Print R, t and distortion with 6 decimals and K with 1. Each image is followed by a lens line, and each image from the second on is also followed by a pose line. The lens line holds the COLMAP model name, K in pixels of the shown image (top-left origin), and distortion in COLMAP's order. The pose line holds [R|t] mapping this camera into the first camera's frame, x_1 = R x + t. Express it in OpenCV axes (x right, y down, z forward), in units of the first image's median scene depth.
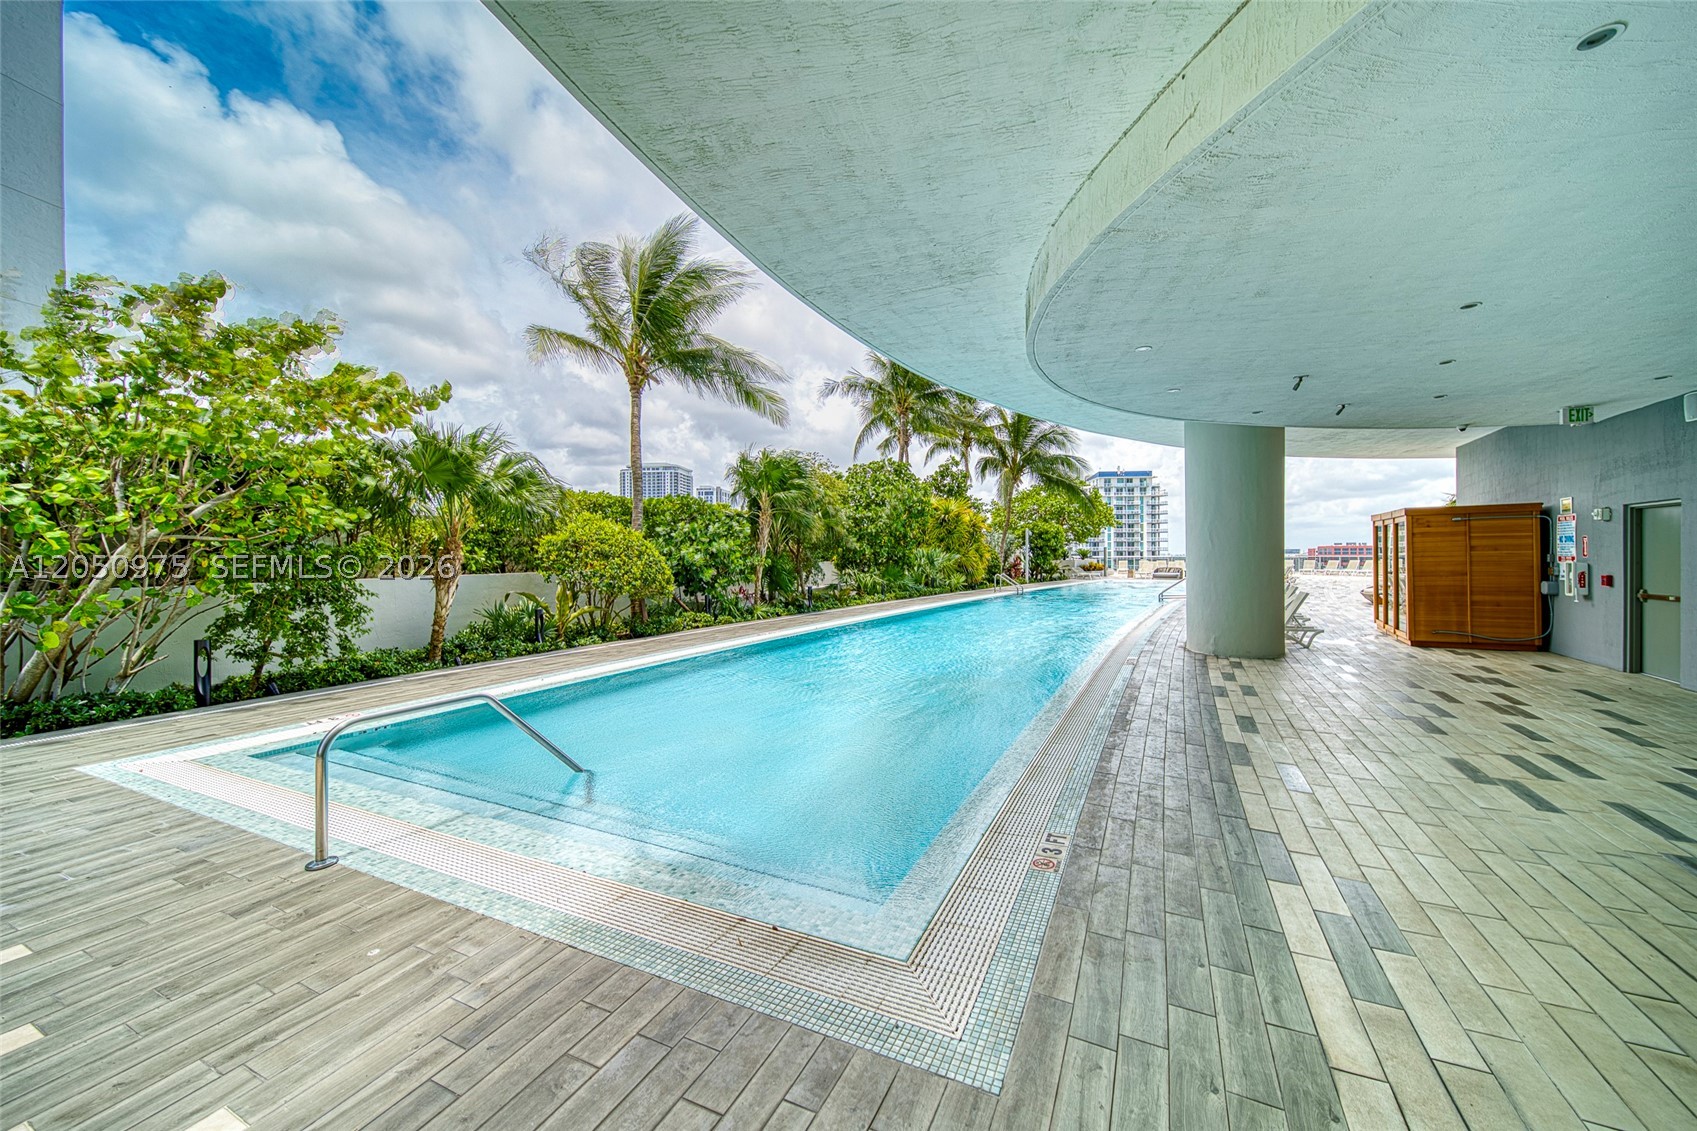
lens RADIAL K [[609.8, 0, 844.6], [0, 609.8, 550.3], [0, 0, 1]] dist [0.002093, -0.002600]
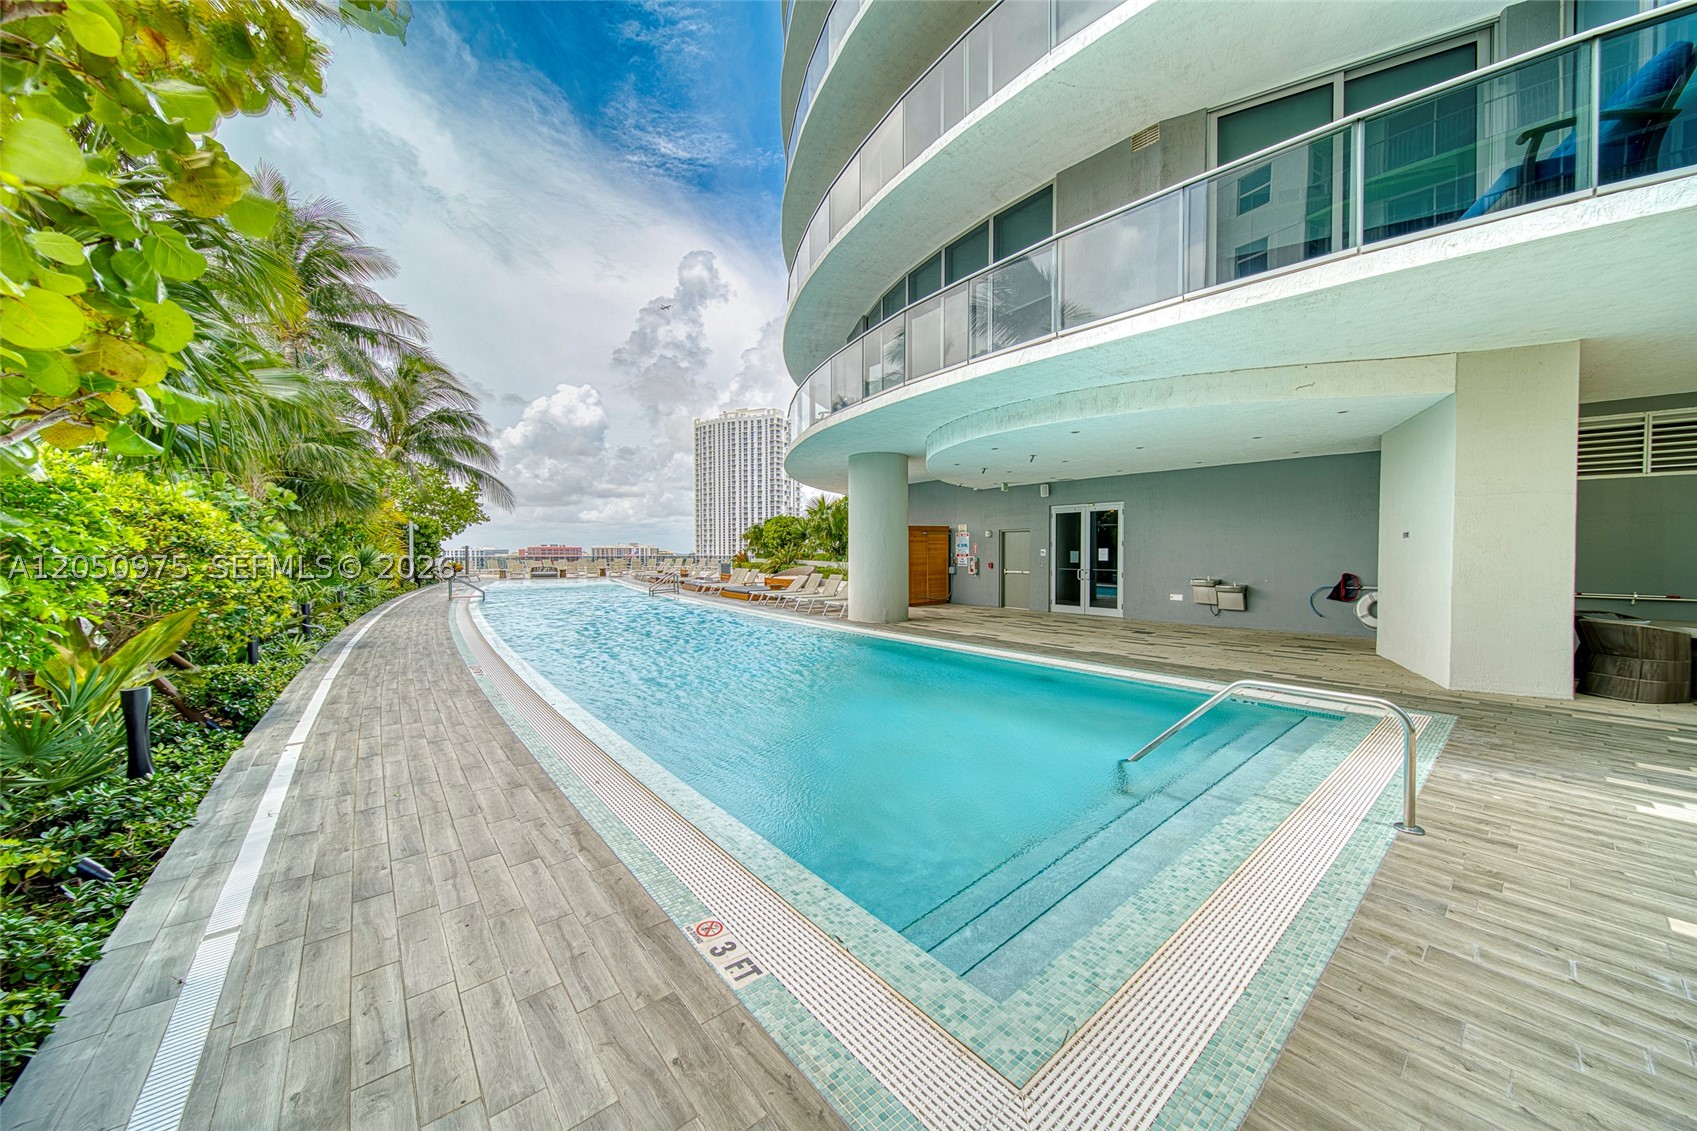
lens RADIAL K [[609.8, 0, 844.6], [0, 609.8, 550.3], [0, 0, 1]] dist [0.002093, -0.002600]
pose [[0.417913, 0.005724, 0.908469, -2.302599], [-0.007135, 0.999970, -0.003018, 0.018450], [-0.908459, -0.005221, 0.417941, 1.477244]]
